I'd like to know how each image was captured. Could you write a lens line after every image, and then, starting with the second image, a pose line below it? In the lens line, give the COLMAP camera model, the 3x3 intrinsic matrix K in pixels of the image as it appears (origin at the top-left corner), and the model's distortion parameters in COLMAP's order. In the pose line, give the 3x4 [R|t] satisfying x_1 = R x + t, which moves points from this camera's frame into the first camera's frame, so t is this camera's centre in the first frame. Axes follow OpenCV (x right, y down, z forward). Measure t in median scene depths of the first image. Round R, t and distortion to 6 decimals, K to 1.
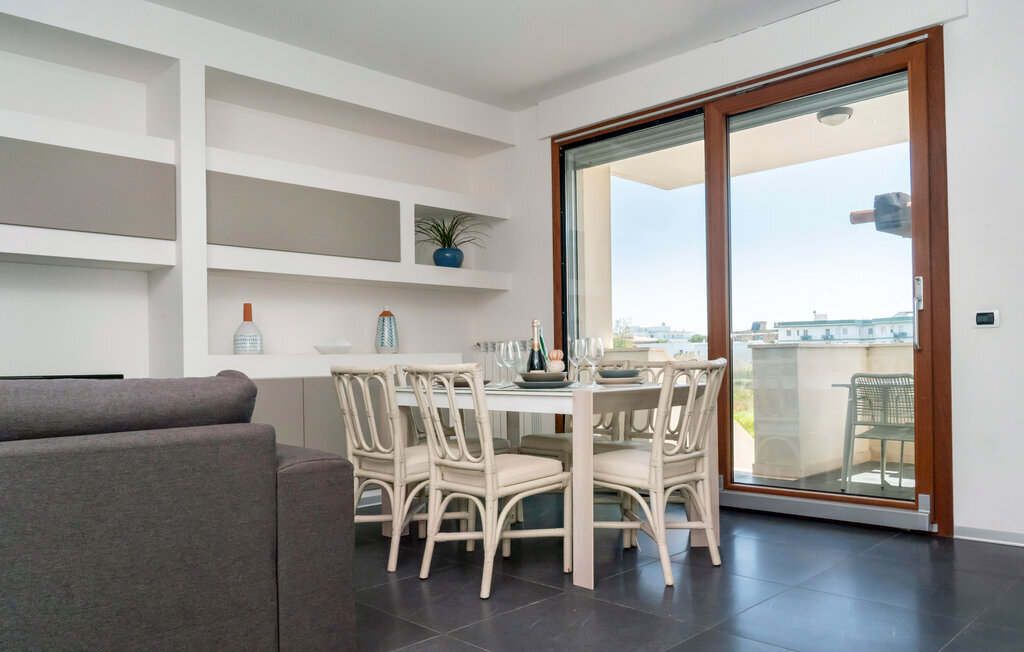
lens RADIAL K [[778.3, 0, 512.3], [0, 778.3, 362.6], [0, 0, 1]] dist [0.051899, 0.000204]
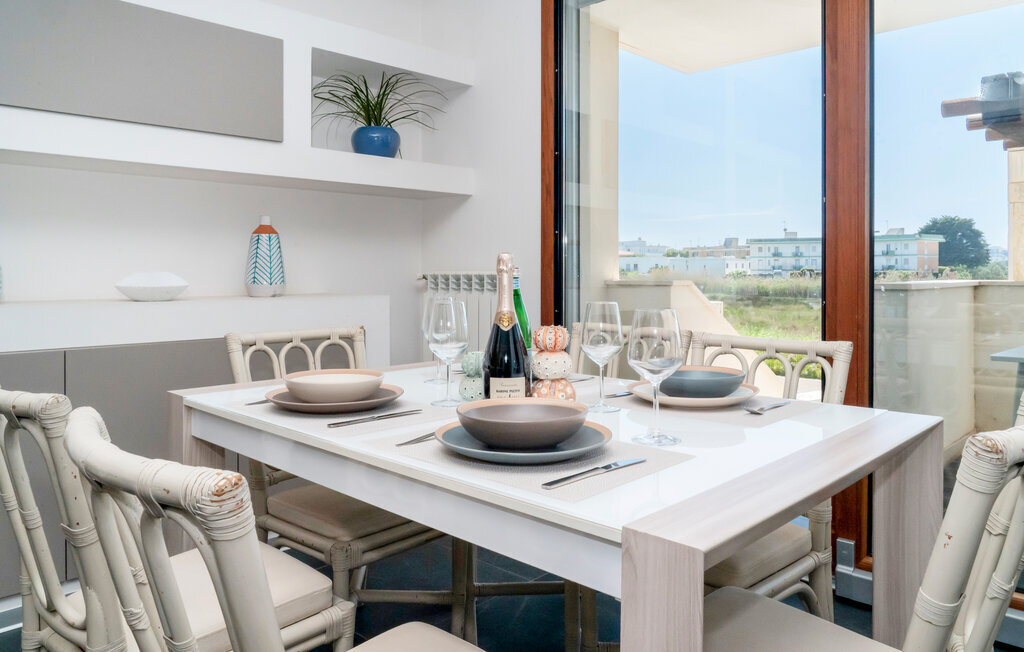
lens RADIAL K [[747.7, 0, 515.5], [0, 747.7, 280.2], [0, 0, 1]] dist [-0.008009, -0.001280]
pose [[0.999462, 0.014139, 0.029608, 0.015265], [-0.014422, 0.999852, 0.009350, -0.029242], [-0.029471, -0.009772, 0.999518, 0.386522]]
